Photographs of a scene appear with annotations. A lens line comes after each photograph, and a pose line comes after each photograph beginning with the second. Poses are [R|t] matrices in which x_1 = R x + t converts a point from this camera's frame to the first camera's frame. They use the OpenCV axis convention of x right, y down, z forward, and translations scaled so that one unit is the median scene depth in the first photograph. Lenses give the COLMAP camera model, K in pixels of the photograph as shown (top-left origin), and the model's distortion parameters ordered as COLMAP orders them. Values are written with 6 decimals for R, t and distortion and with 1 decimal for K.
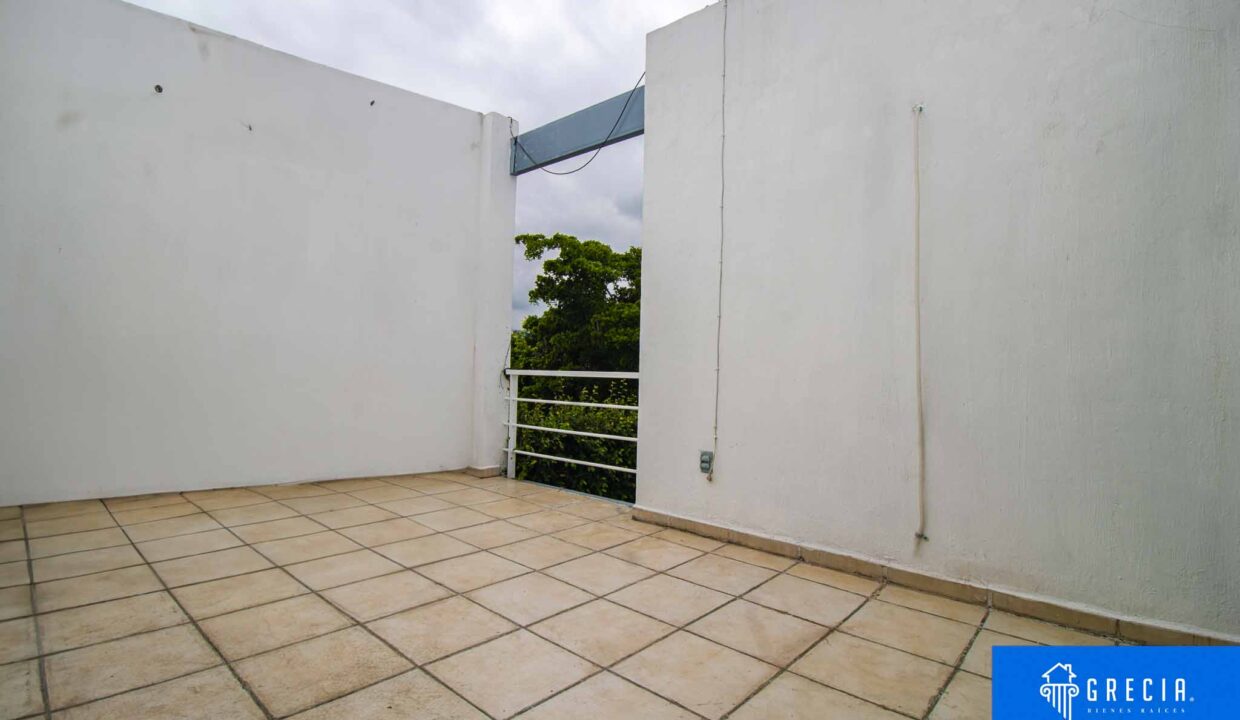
lens RADIAL K [[575.0, 0, 625.6], [0, 575.0, 361.3], [0, 0, 1]] dist [-0.000987, -0.013585]
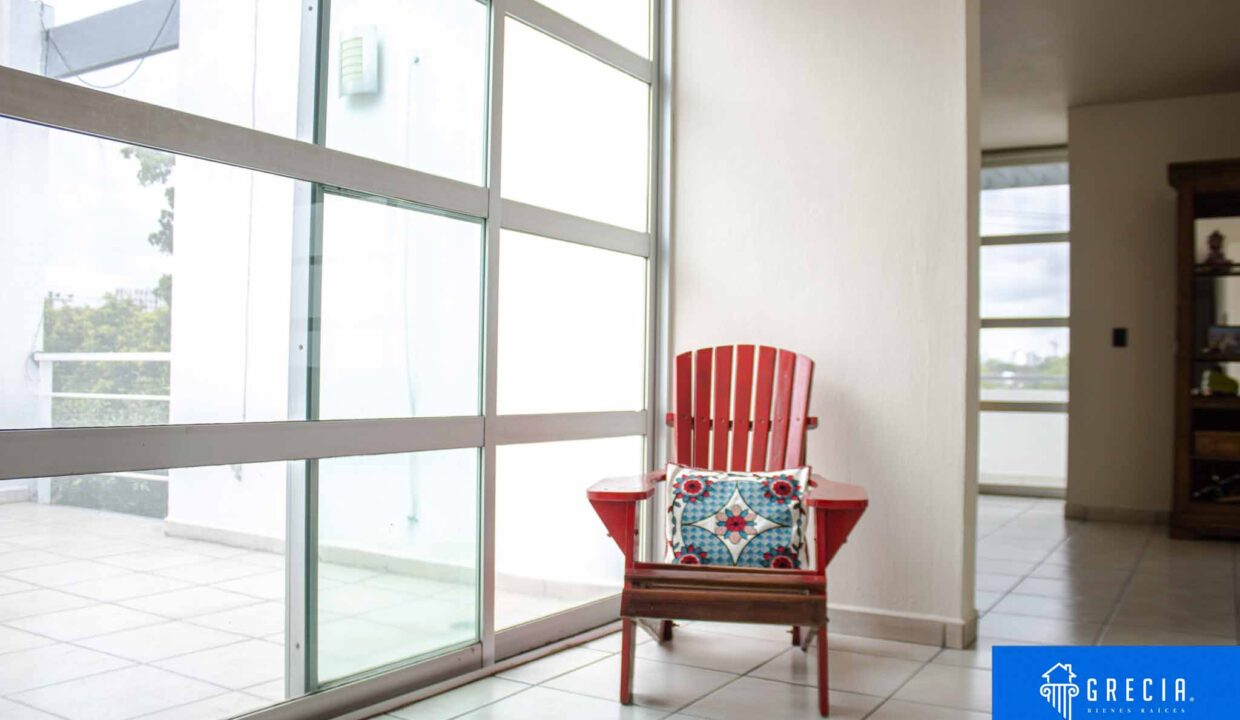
lens RADIAL K [[1054.6, 0, 628.6], [0, 1054.6, 373.5], [0, 0, 1]] dist [-0.143854, 0.103960]
pose [[0.983548, -0.010715, 0.180329, 0.293763], [0.007136, 0.999765, 0.020481, 0.019281], [-0.180506, -0.018857, 0.983393, -0.383695]]
